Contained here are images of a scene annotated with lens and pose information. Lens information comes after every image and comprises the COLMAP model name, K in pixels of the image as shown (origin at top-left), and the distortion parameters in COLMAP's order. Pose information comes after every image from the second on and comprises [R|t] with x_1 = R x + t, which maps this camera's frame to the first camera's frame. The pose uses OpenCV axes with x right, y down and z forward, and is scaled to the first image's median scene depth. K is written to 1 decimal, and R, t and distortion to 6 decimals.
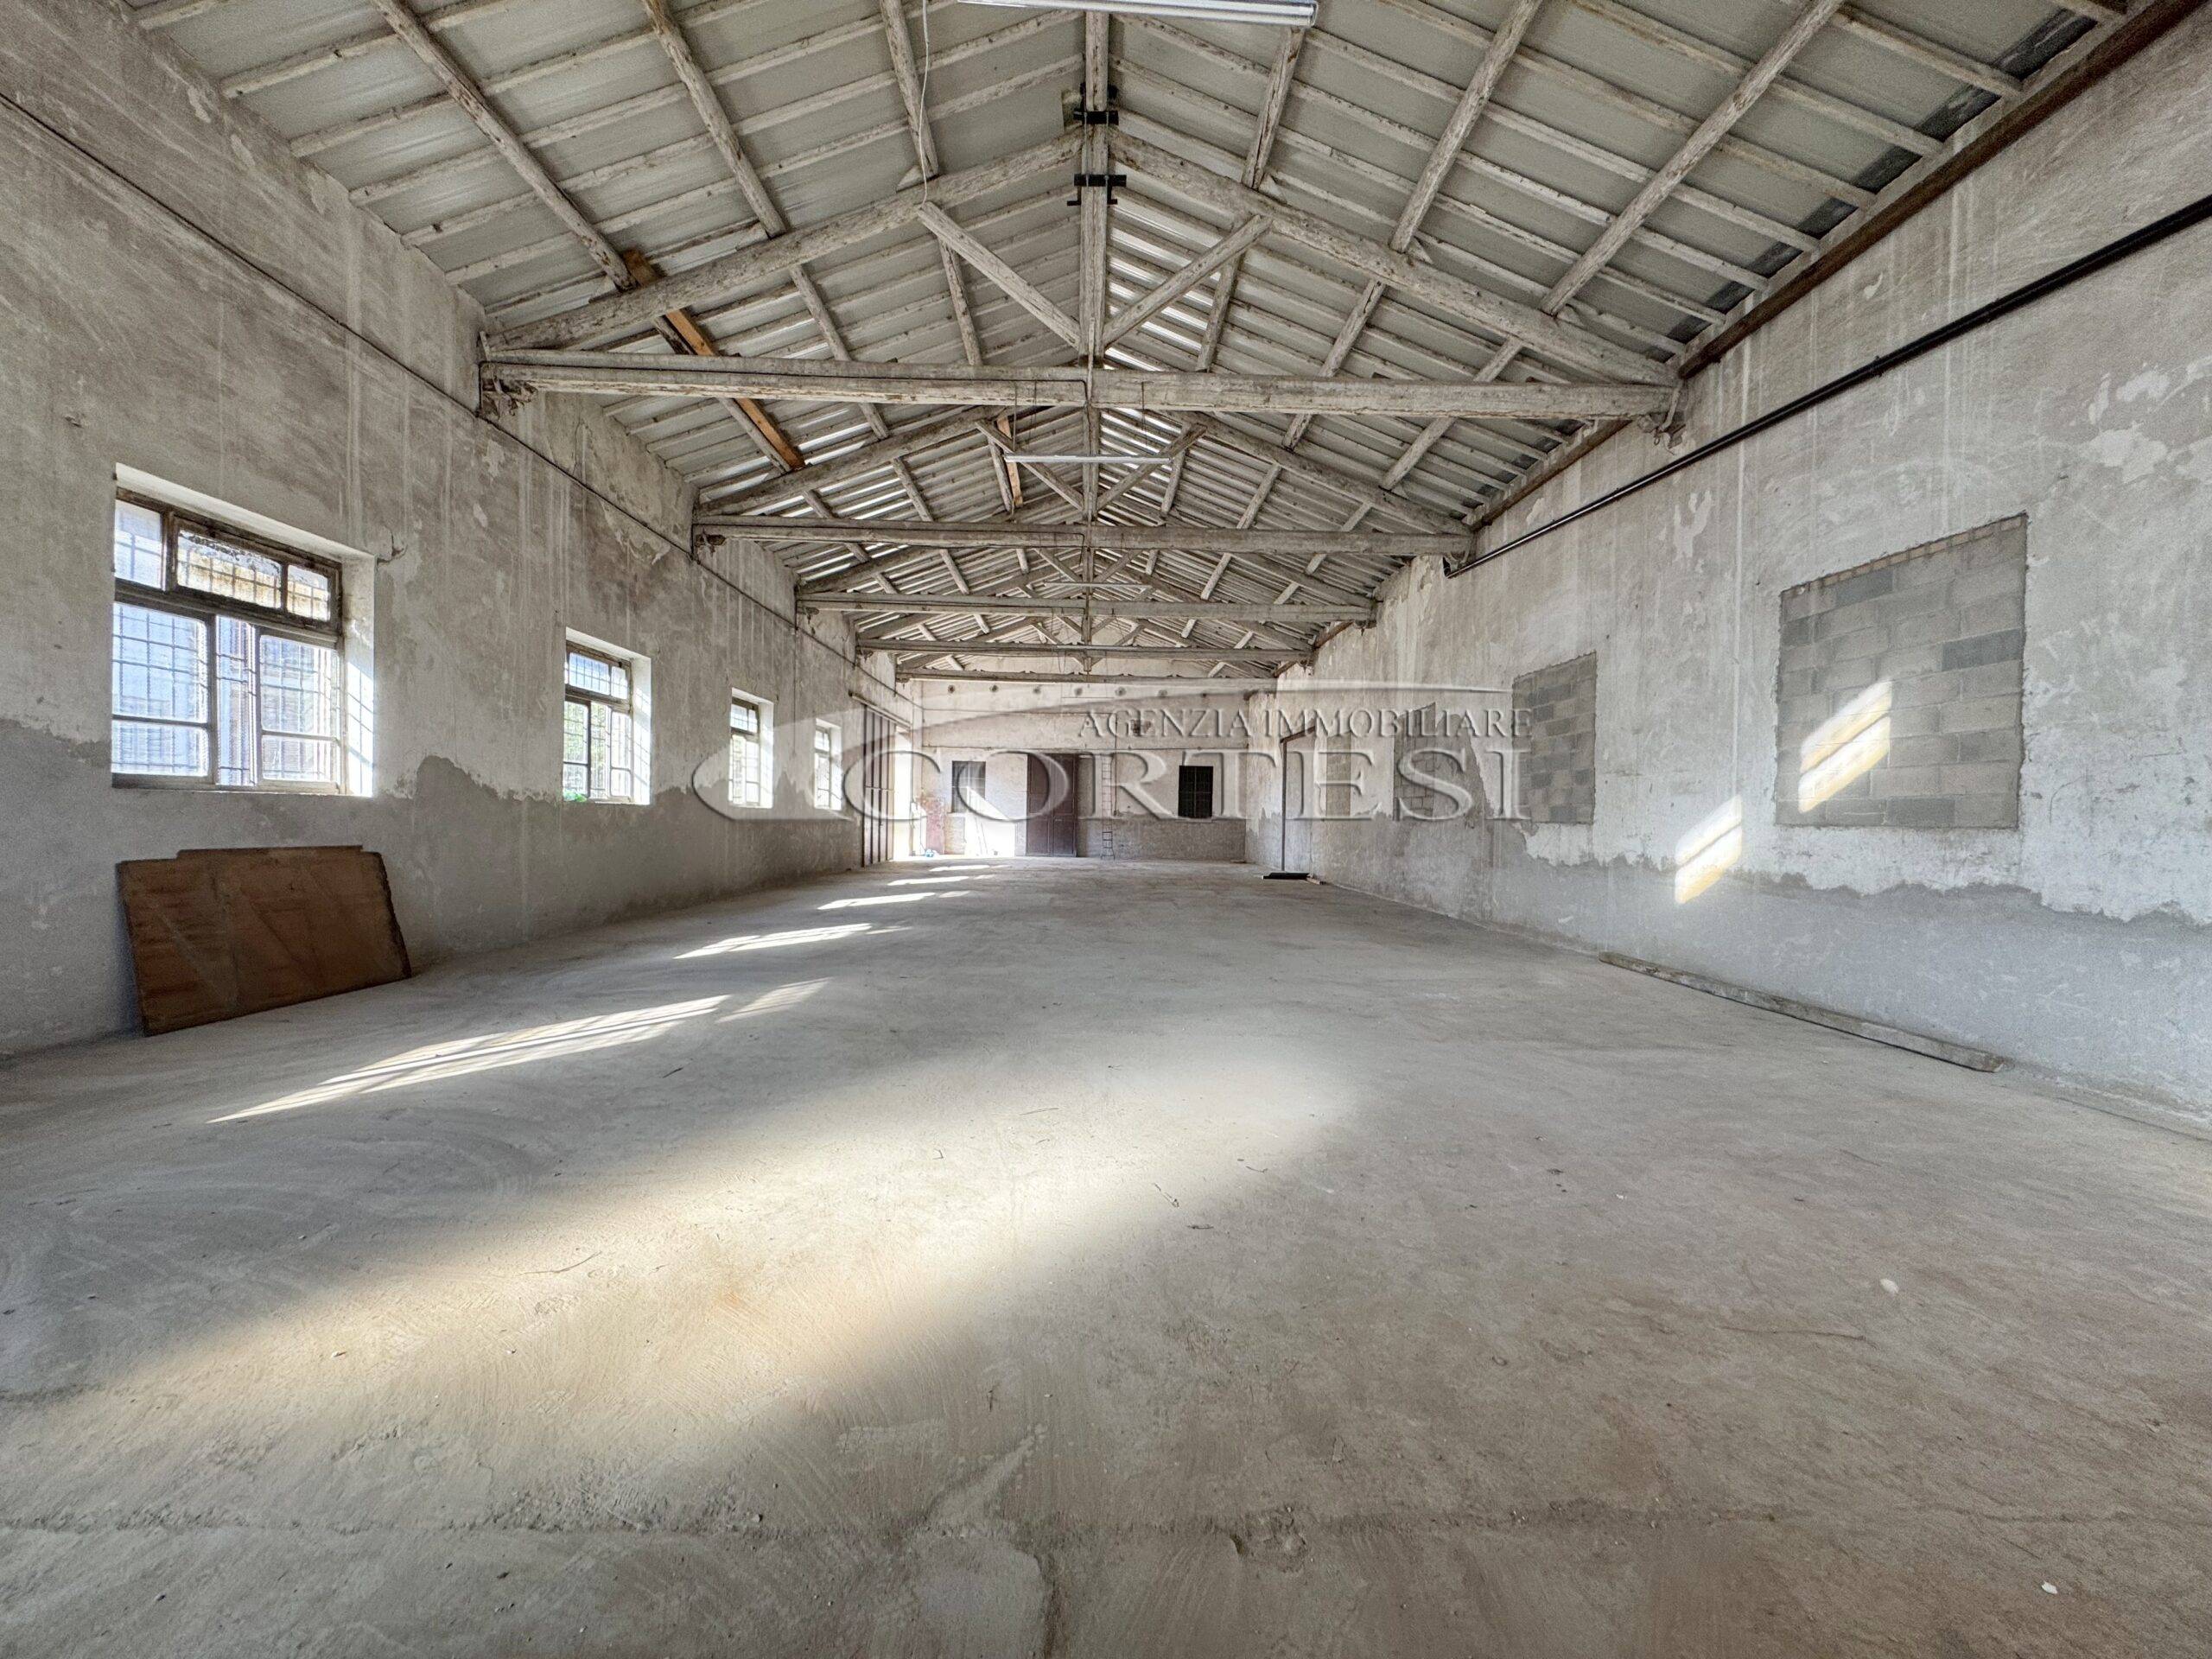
lens RADIAL K [[889.7, 0, 1104.7], [0, 889.7, 826.1], [0, 0, 1]] dist [-0.002804, 0.000598]
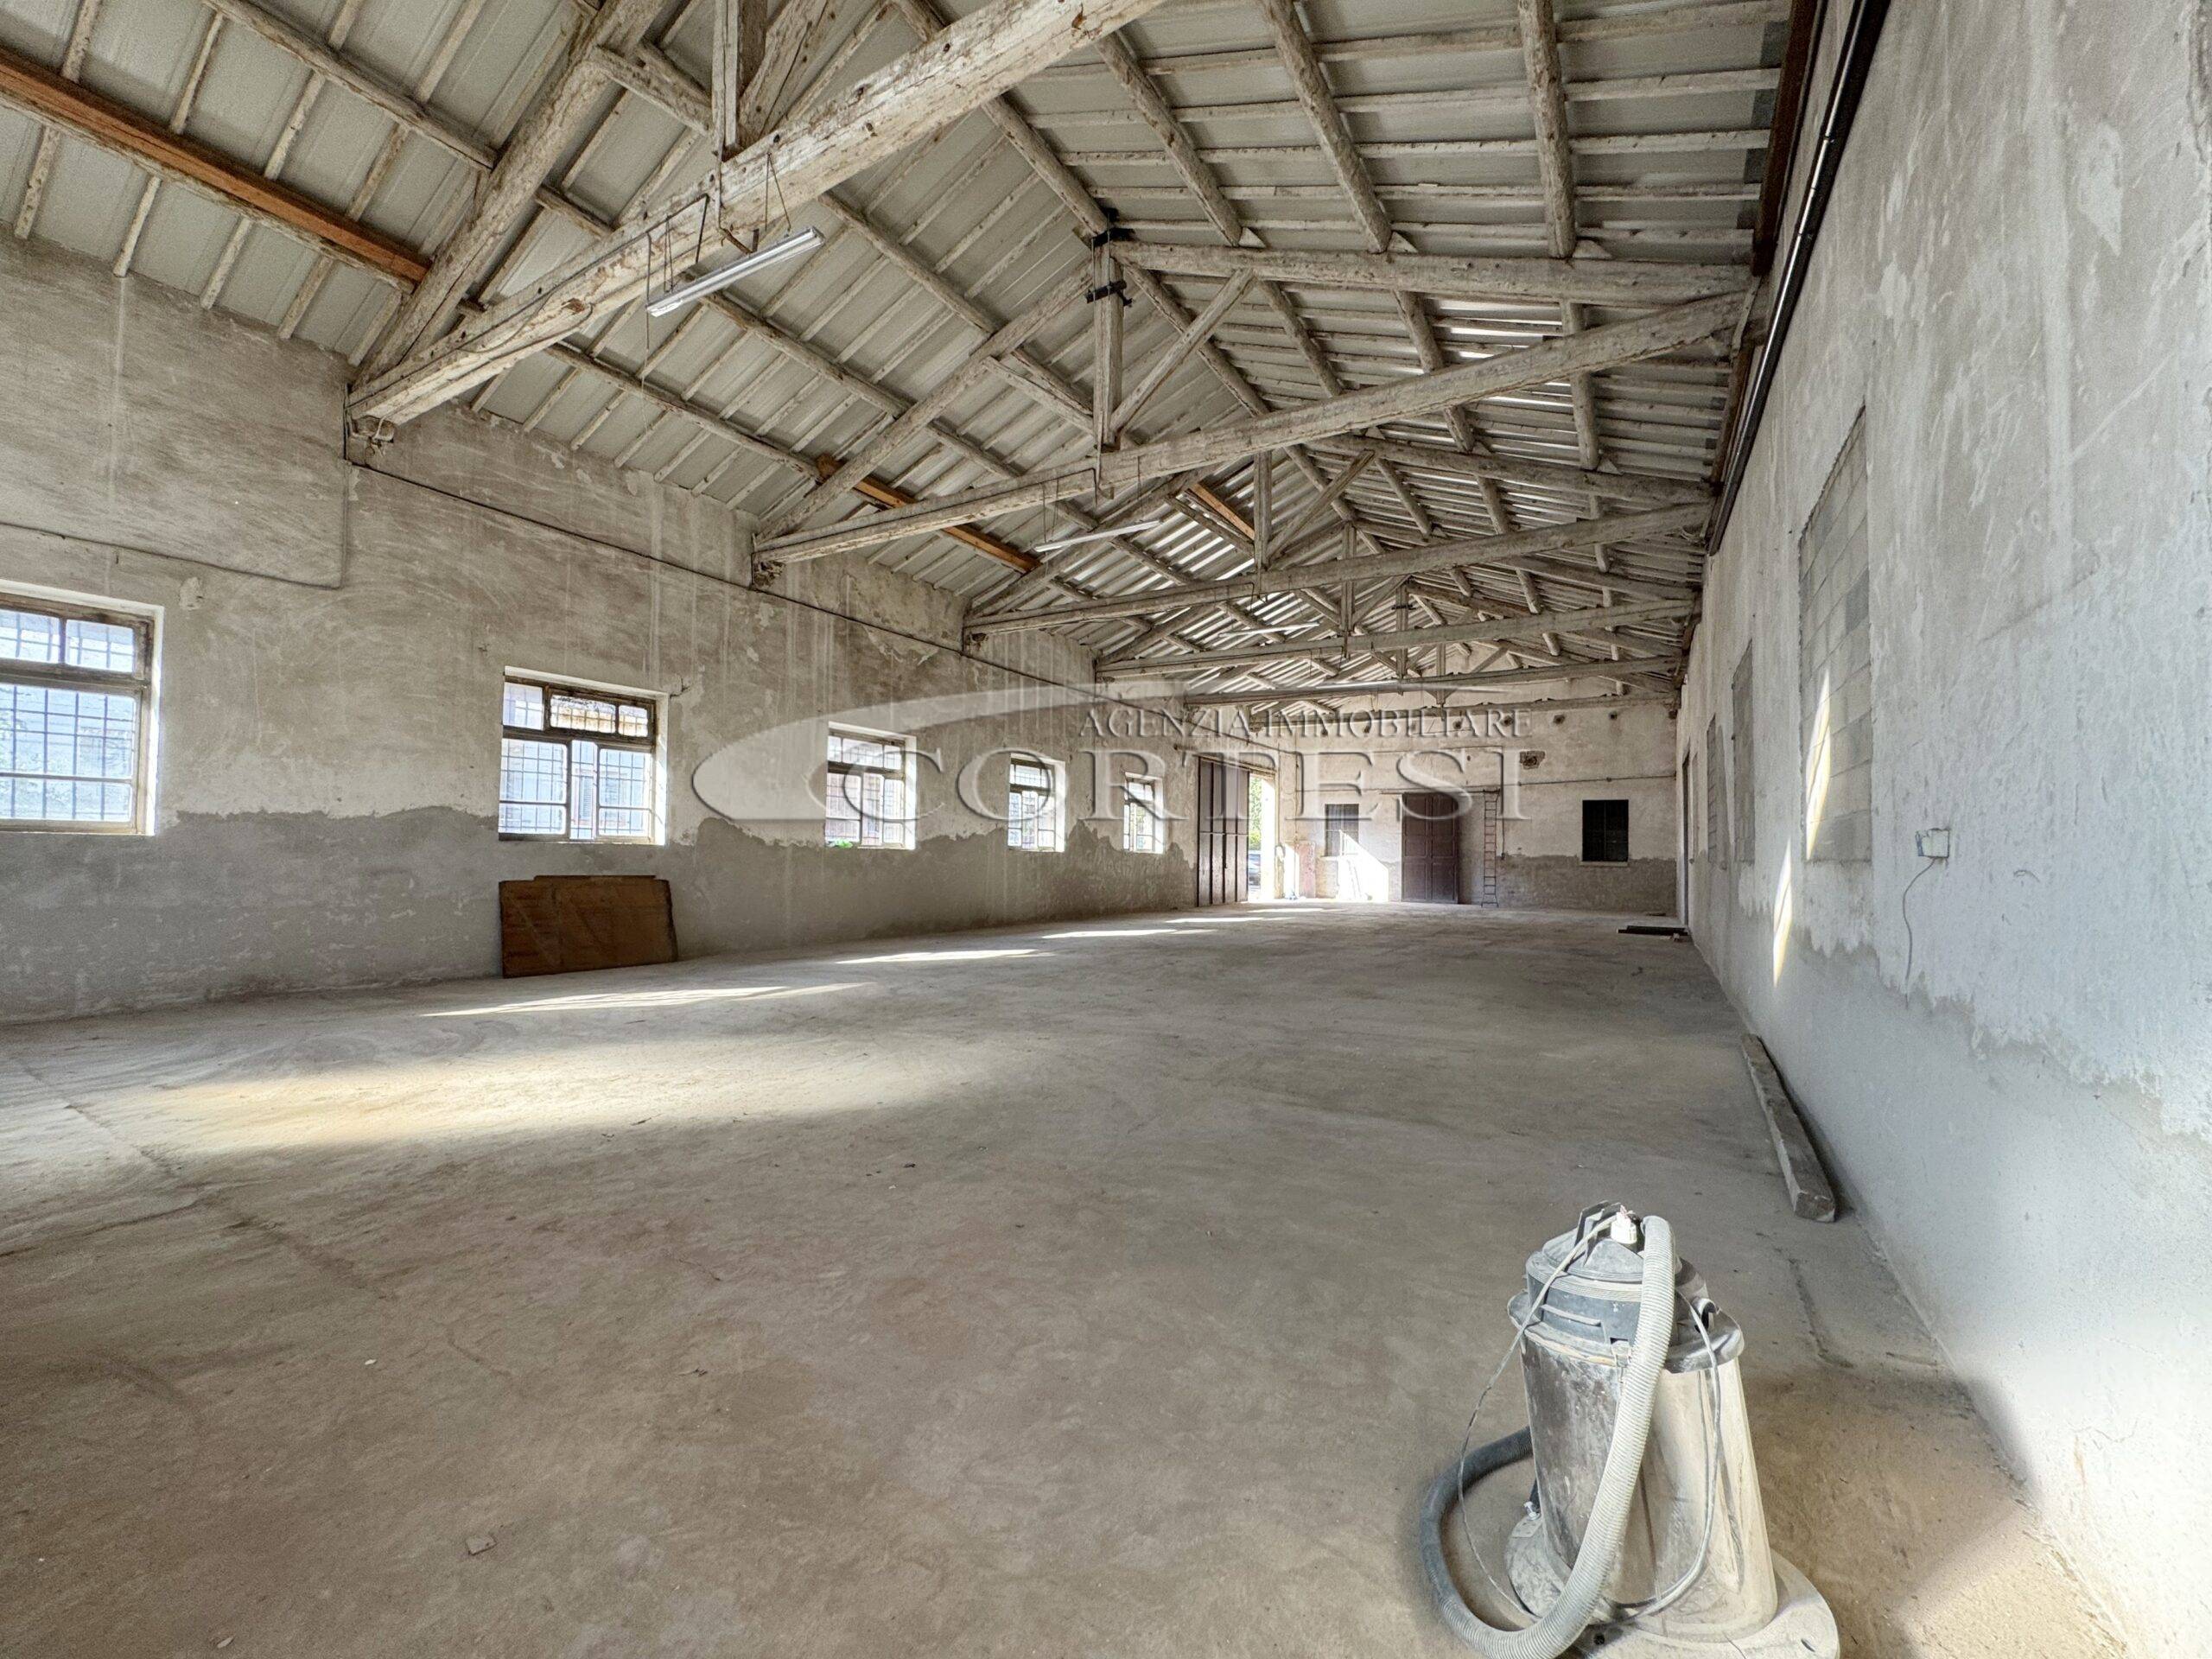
lens RADIAL K [[893.2, 0, 1099.5], [0, 893.2, 825.7], [0, 0, 1]] dist [-0.001909, 0.000019]
pose [[0.840271, -0.023272, -0.541668, 0.557985], [-0.004650, 0.998732, -0.050123, 0.007453], [0.542147, 0.044636, 0.839097, 0.071795]]
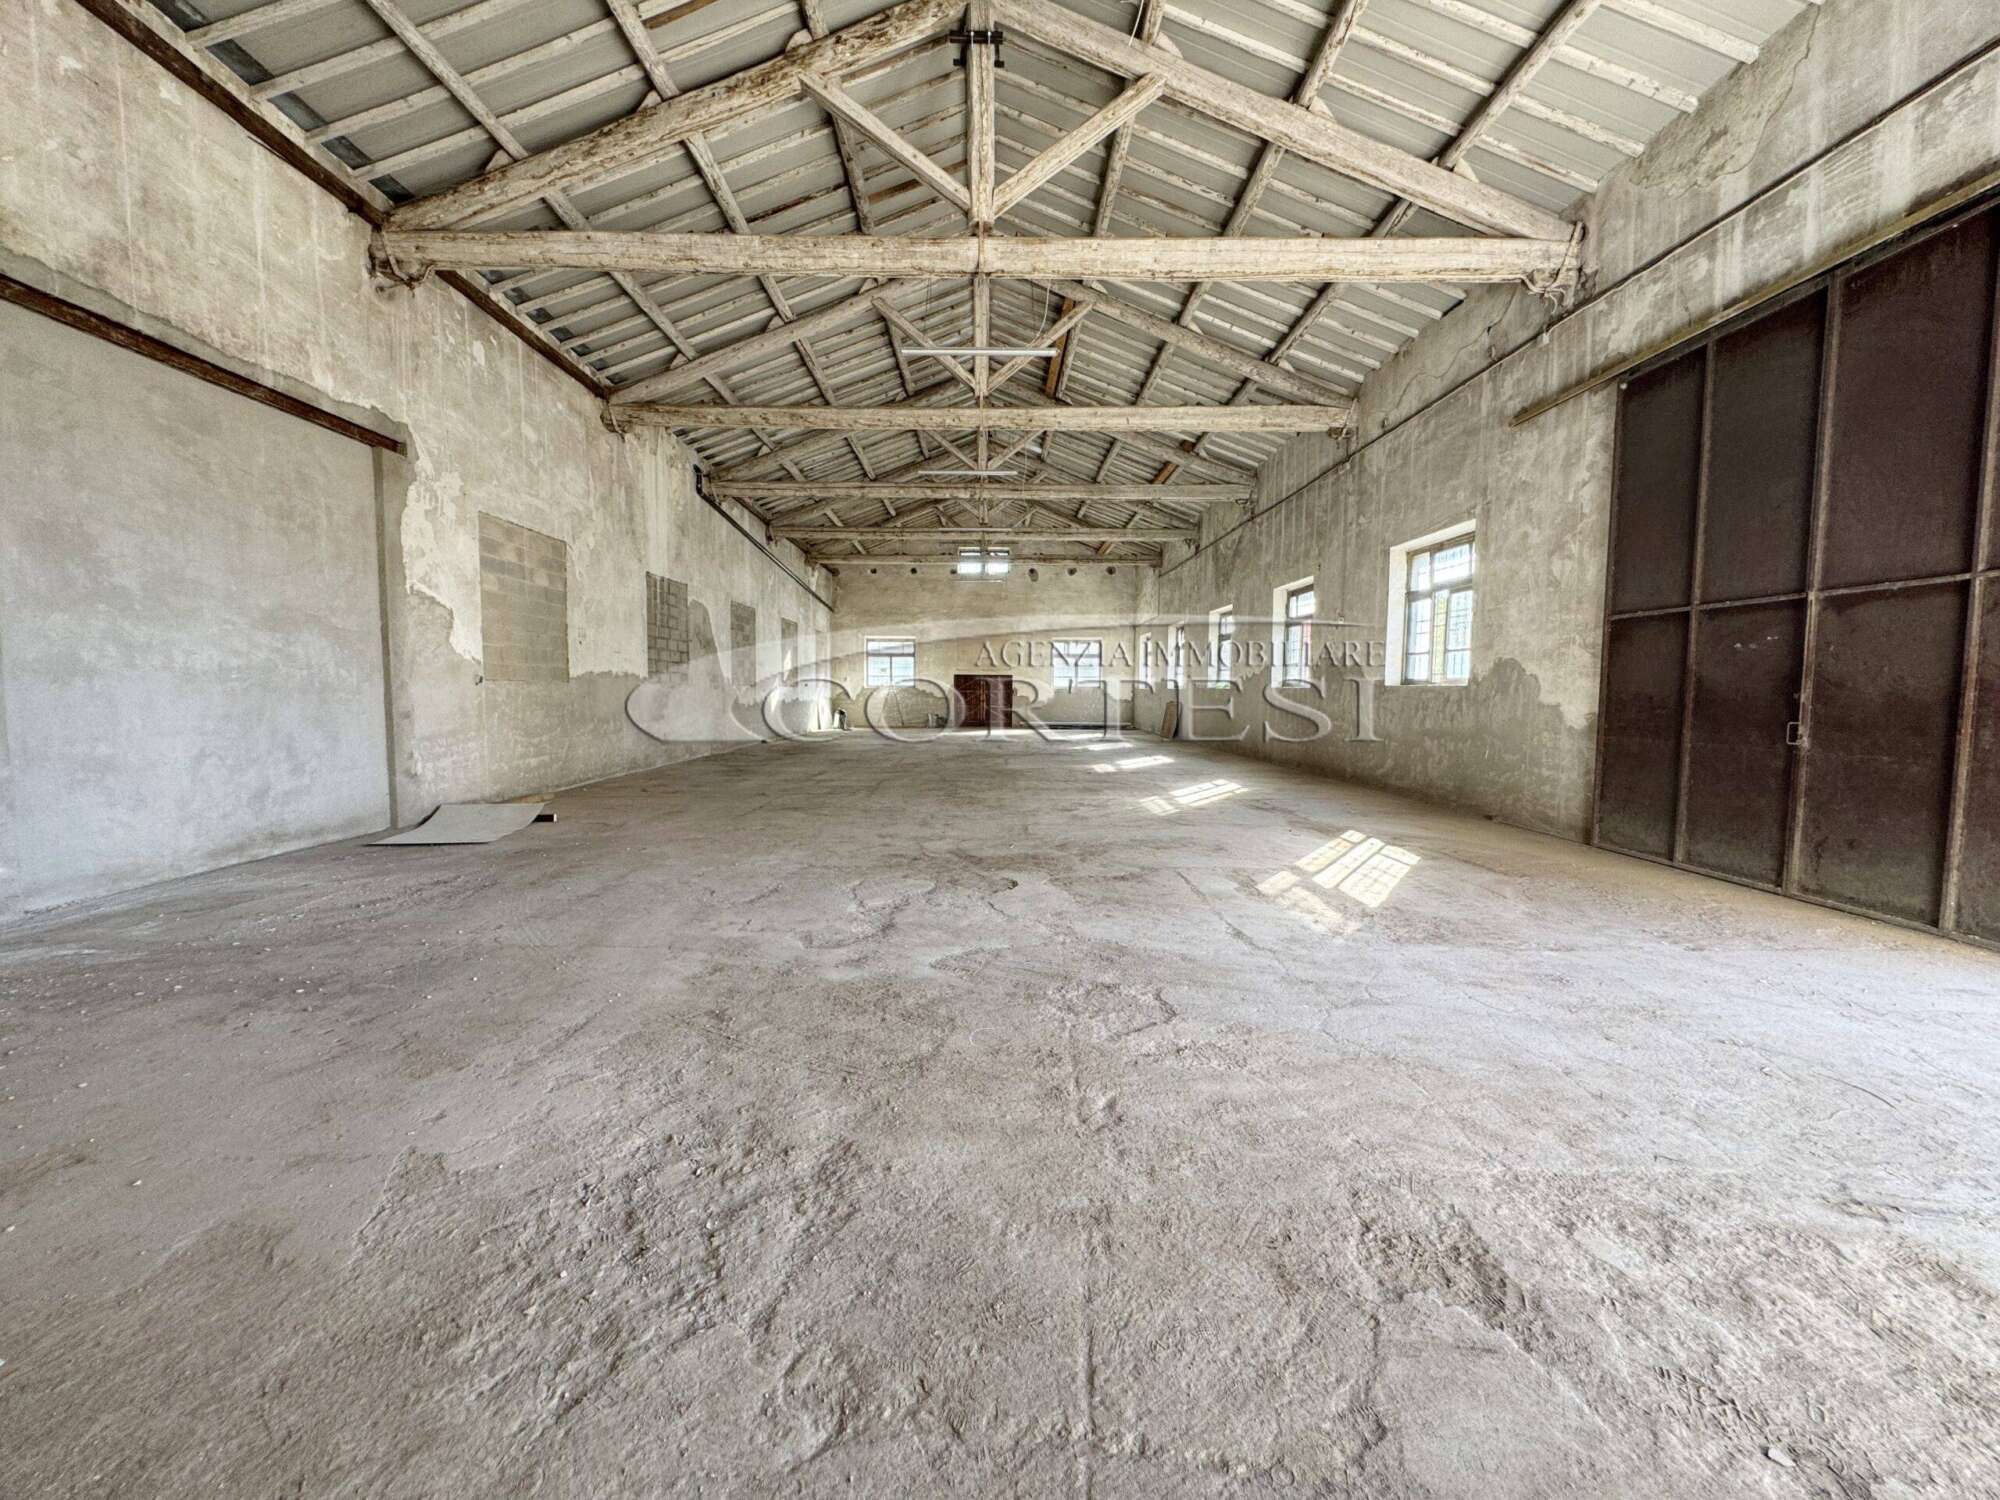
lens RADIAL K [[795.1, 0, 1000.8], [0, 795.1, 746.2], [0, 0, 1]] dist [-0.001577, -0.000334]
pose [[-0.999630, -0.026782, 0.004655, -0.094620], [-0.026318, 0.996364, 0.081032, -0.033358], [-0.006808, 0.080879, -0.996701, 3.426185]]
